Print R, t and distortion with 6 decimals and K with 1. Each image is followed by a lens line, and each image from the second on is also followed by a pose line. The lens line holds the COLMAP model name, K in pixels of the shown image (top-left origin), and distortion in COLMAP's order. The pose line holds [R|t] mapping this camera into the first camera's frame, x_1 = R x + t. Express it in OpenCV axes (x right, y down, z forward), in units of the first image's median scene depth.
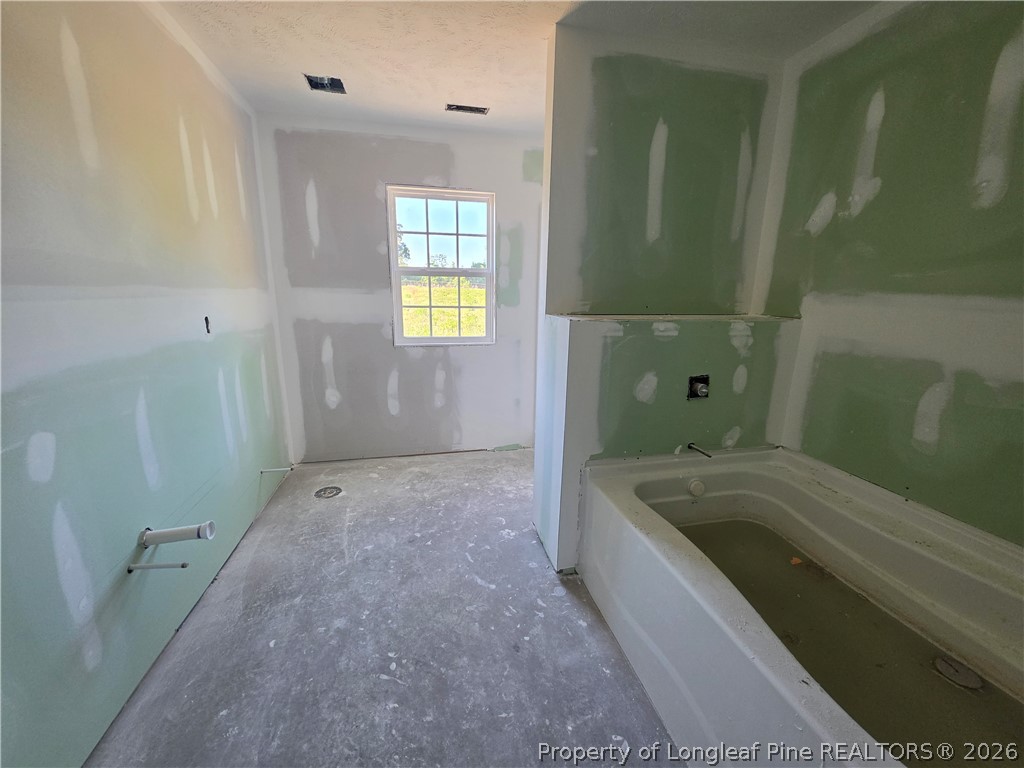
lens RADIAL K [[409.5, 0, 512.0], [0, 409.5, 384.0], [0, 0, 1]] dist [0.000547, 0.000049]
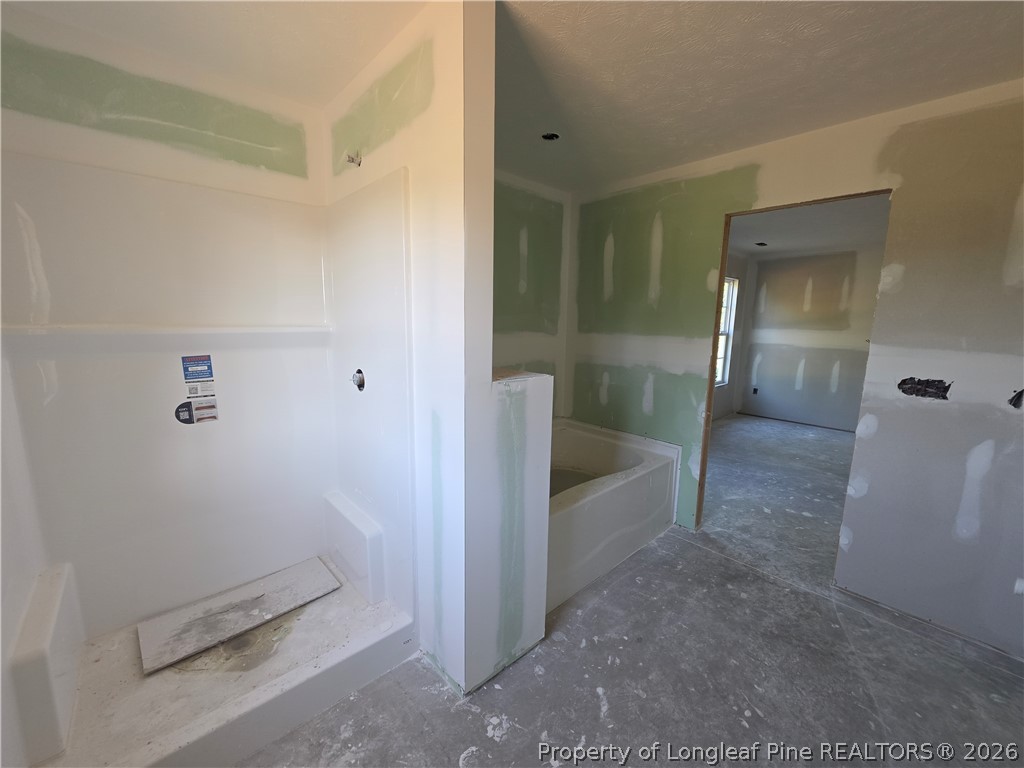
lens RADIAL K [[409.5, 0, 512.0], [0, 409.5, 384.0], [0, 0, 1]] dist [0.000547, 0.000049]
pose [[-0.496559, -0.164561, 0.852261, -0.578742], [0.176502, 0.942208, 0.284765, -0.382538], [-0.849868, 0.291828, -0.438817, 1.345279]]
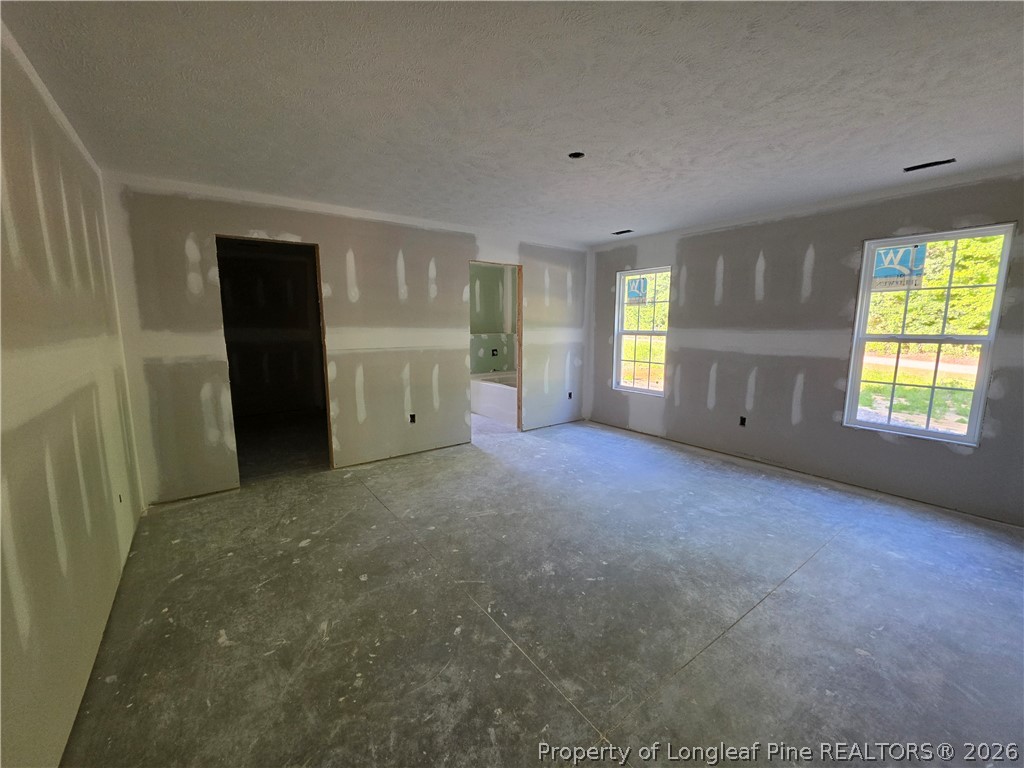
lens RADIAL K [[409.5, 0, 512.0], [0, 409.5, 384.0], [0, 0, 1]] dist [0.000547, 0.000049]
pose [[0.917789, -0.077998, 0.389333, -0.835695], [0.111875, 0.991589, -0.065074, 0.538794], [-0.380983, 0.103281, 0.918796, -2.360522]]
